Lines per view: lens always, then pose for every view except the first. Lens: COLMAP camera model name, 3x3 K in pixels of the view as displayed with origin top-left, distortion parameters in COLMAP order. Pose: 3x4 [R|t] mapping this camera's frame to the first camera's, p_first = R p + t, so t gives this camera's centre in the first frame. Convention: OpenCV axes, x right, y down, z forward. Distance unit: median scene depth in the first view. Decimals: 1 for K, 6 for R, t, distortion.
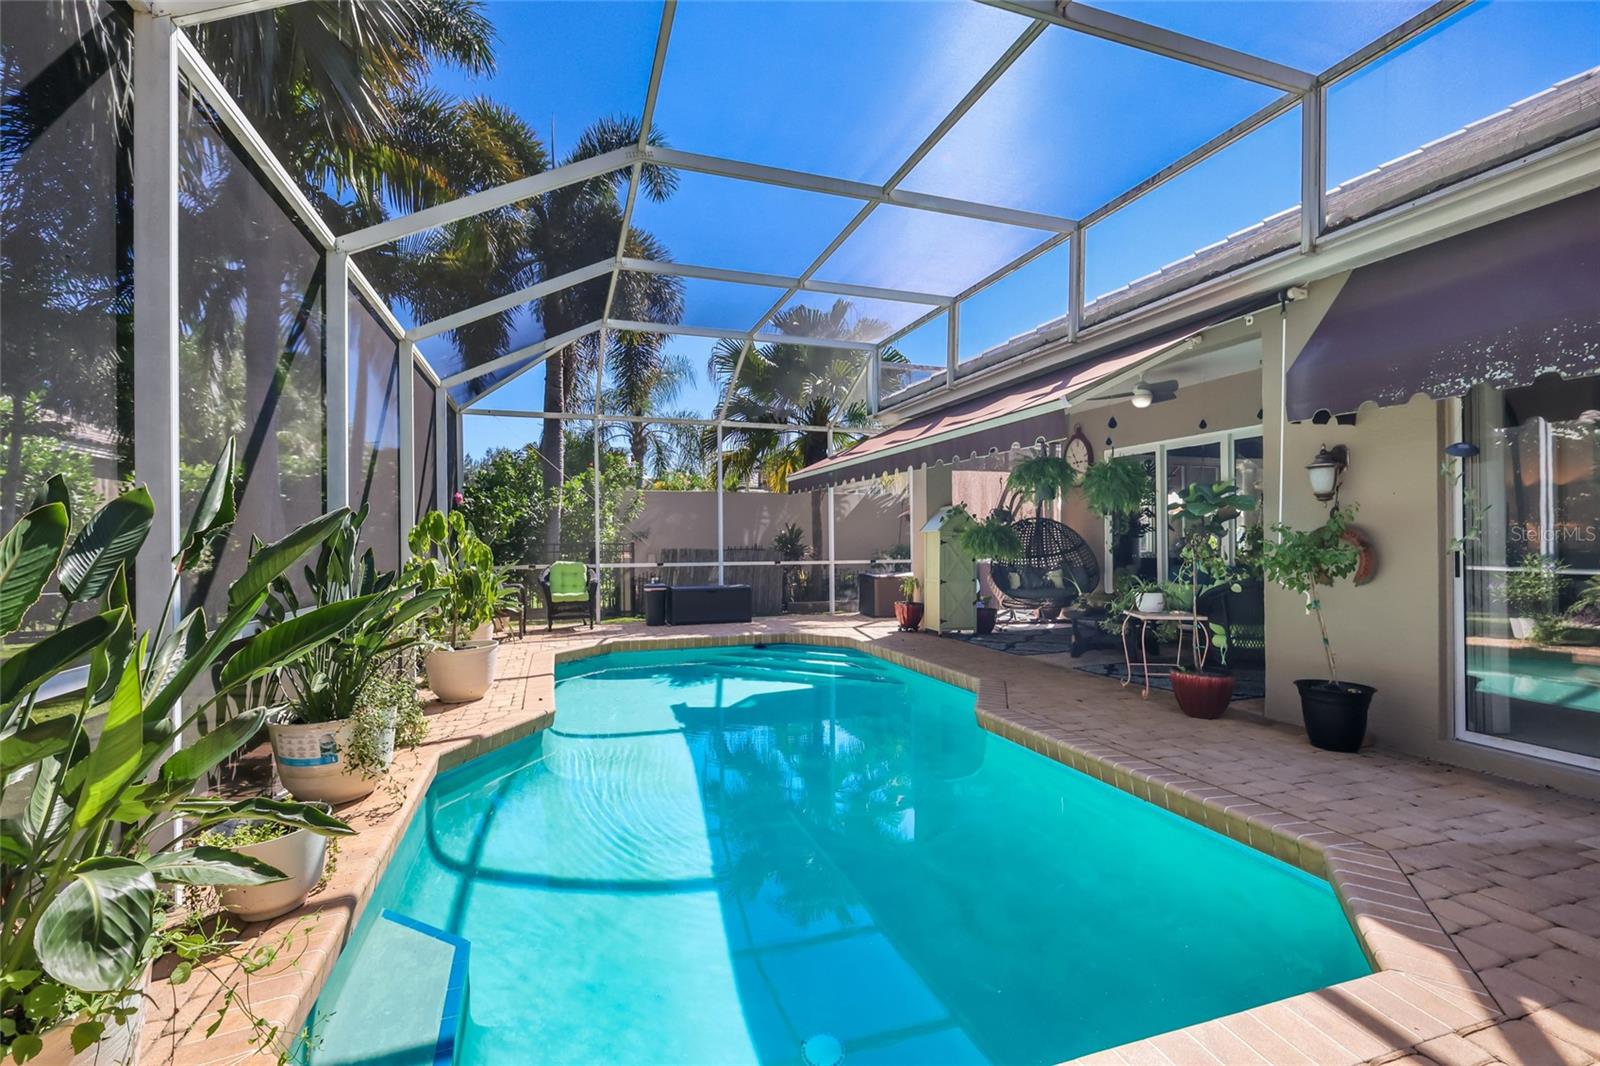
lens RADIAL K [[734.4, 0, 800.0], [0, 734.4, 533.0], [0, 0, 1]] dist [-0.001302, -0.000235]
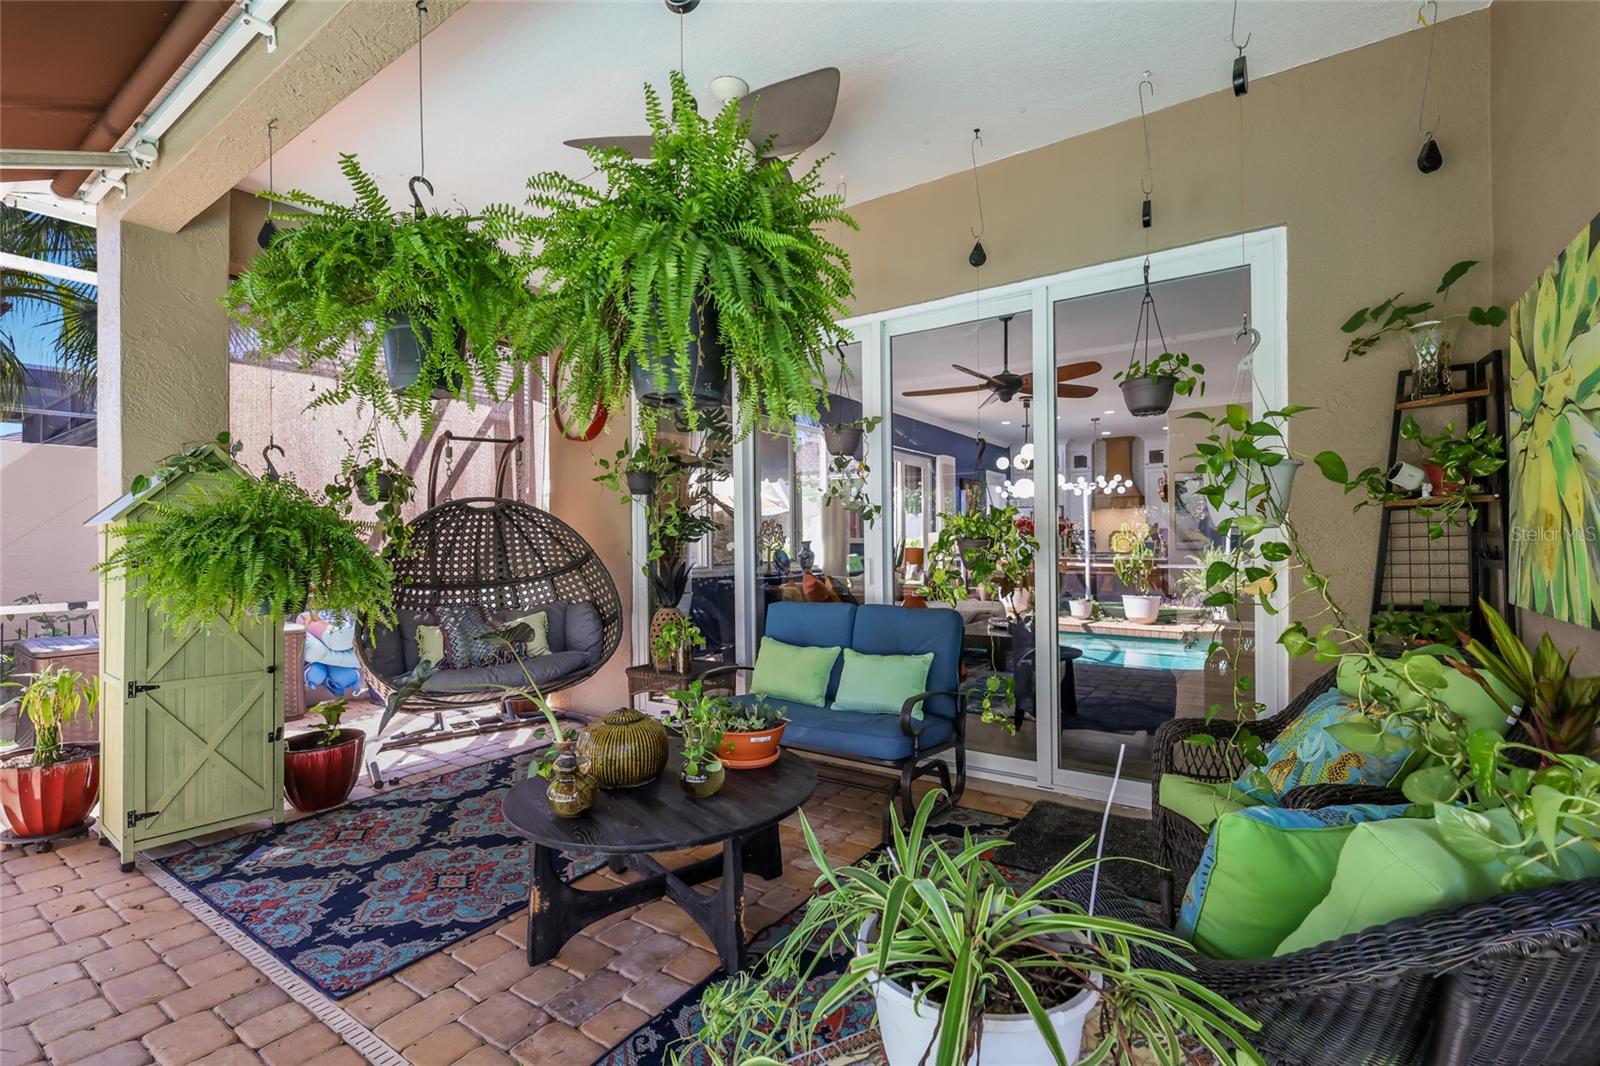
lens RADIAL K [[734.4, 0, 800.0], [0, 734.4, 533.0], [0, 0, 1]] dist [-0.001302, -0.000235]
pose [[0.815580, -0.000554, 0.578644, 0.218375], [0.001545, 0.999998, -0.001221, 0.000398], [-0.578642, 0.001890, 0.815580, 0.524393]]
